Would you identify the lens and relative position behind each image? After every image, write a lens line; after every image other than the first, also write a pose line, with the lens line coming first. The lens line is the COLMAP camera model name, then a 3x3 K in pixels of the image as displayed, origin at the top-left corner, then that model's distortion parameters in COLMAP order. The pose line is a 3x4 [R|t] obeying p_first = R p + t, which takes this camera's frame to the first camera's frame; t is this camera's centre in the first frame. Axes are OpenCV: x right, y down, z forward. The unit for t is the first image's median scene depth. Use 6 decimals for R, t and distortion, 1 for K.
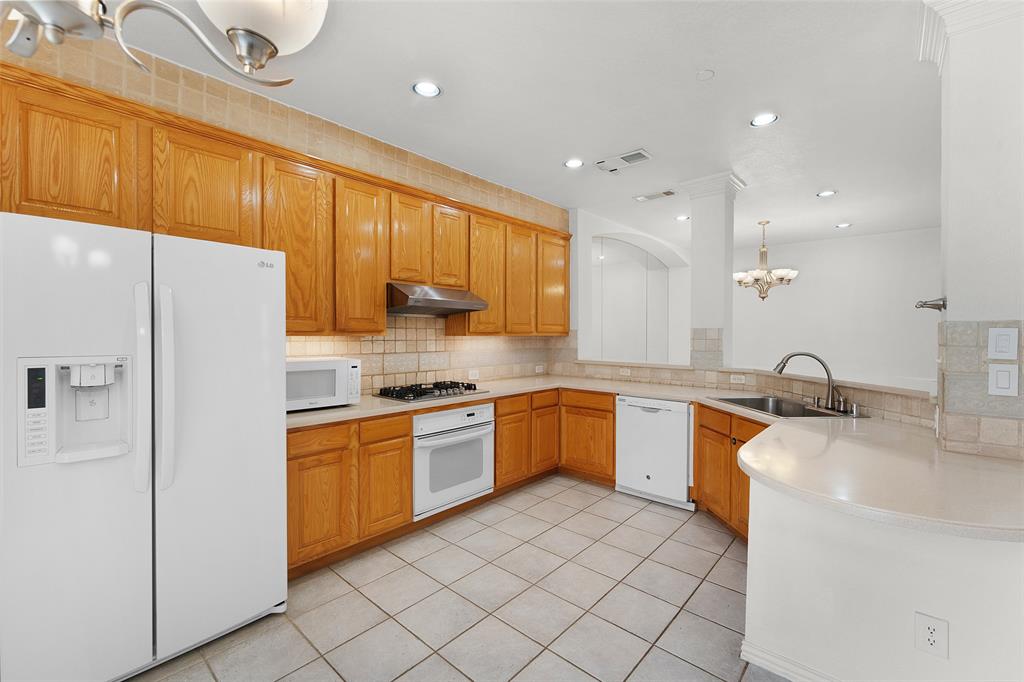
lens RADIAL K [[431.8, 0, 512.0], [0, 431.8, 341.0], [0, 0, 1]] dist [0.000382, 0.000009]
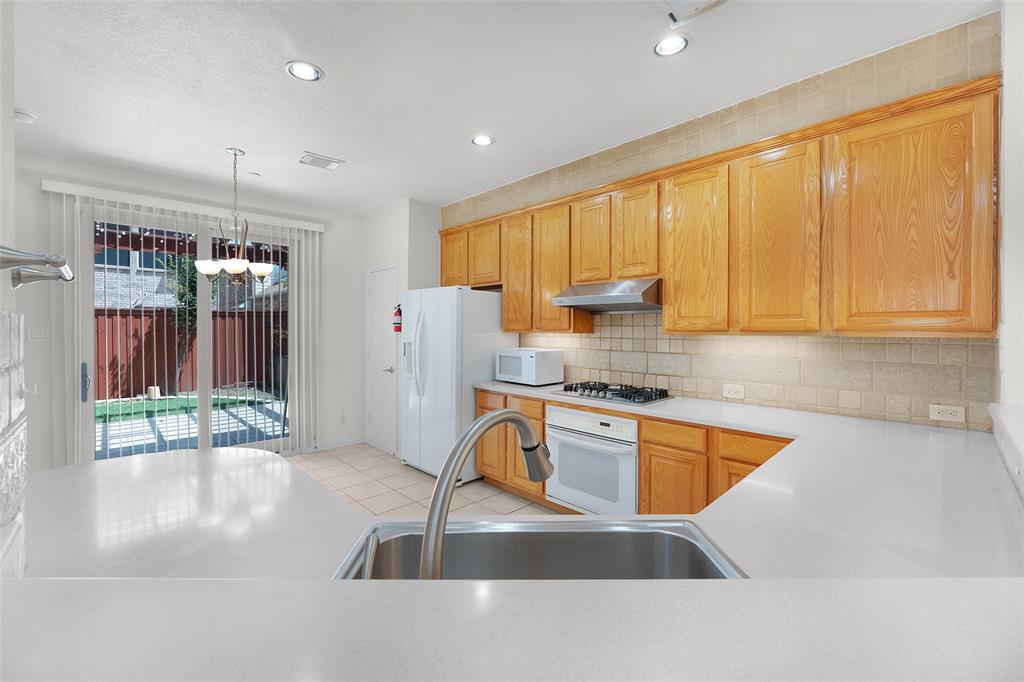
lens RADIAL K [[429.6, 0, 512.9], [0, 429.6, 332.6], [0, 0, 1]] dist [-0.002966, -0.000523]
pose [[-0.071594, 0.006876, -0.997410, 0.747481], [-0.017415, 0.999815, 0.008143, -0.018243], [0.997282, 0.017953, -0.071461, 0.830849]]
